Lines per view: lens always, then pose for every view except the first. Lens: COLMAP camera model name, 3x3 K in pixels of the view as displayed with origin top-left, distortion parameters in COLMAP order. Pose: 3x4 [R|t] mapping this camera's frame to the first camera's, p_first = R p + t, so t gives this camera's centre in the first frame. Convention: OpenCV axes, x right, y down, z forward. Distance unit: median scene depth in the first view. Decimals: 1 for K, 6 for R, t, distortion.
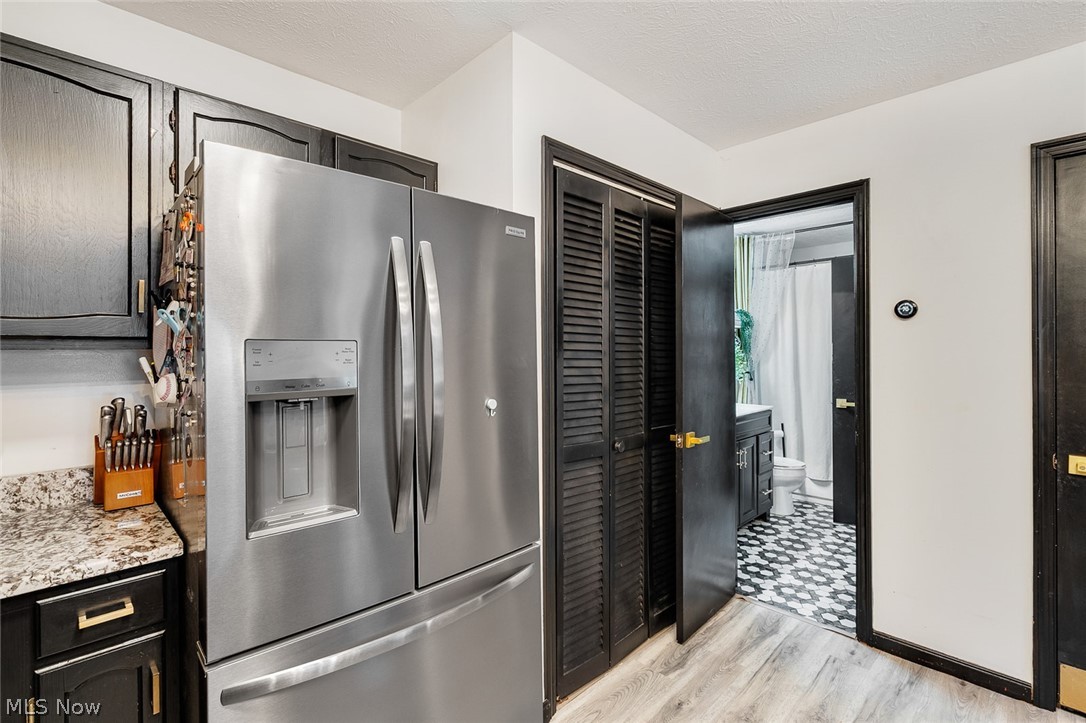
lens RADIAL K [[504.5, 0, 545.5], [0, 504.5, 352.7], [0, 0, 1]] dist [0.002603, -0.000068]
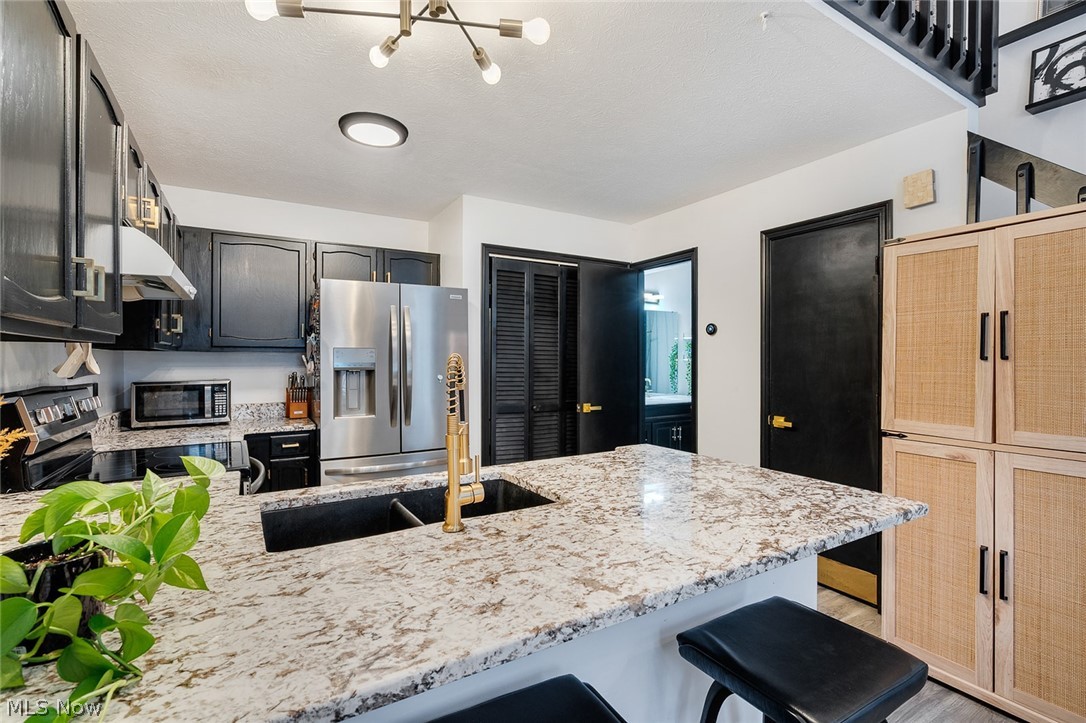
lens RADIAL K [[495.0, 0, 544.4], [0, 495.0, 363.8], [0, 0, 1]] dist [-0.000389, 0.000505]
pose [[0.972176, 0.006443, -0.234165, 0.663360], [-0.005305, 0.999971, 0.005491, 0.023073], [0.234193, -0.004096, 0.972181, -0.778631]]
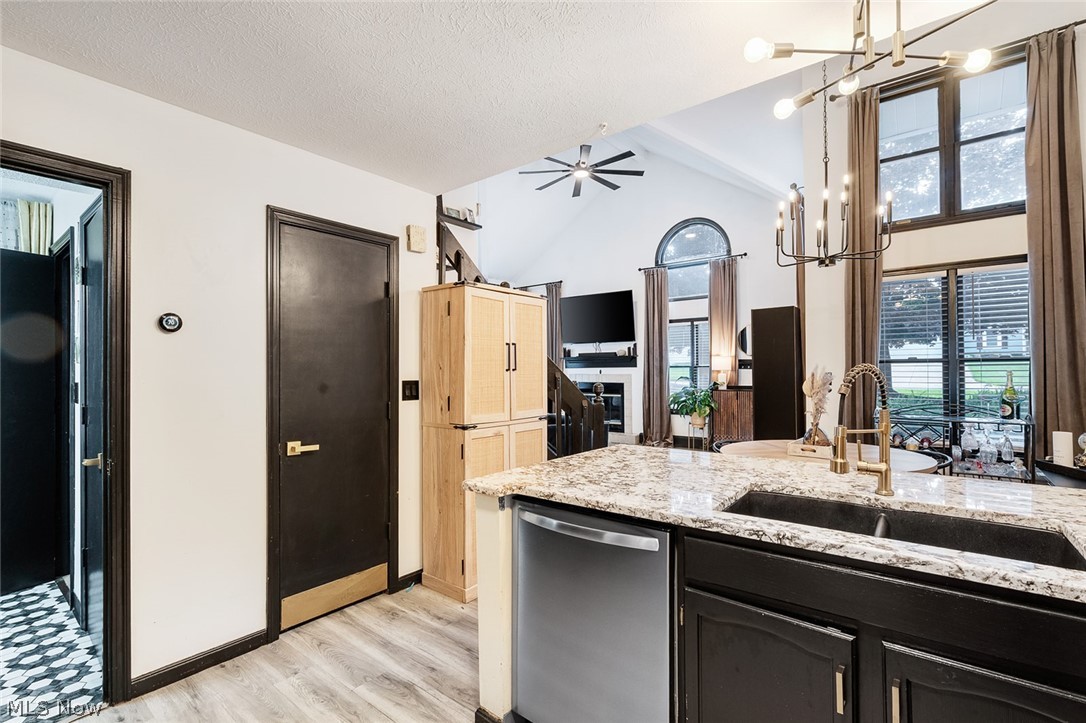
lens RADIAL K [[495.0, 0, 544.4], [0, 495.0, 363.8], [0, 0, 1]] dist [-0.000389, 0.000505]
pose [[-0.115352, 0.013798, 0.993229, -0.372421], [0.007186, 0.999889, -0.013056, 0.013299], [-0.993299, 0.005631, -0.115438, 0.459736]]
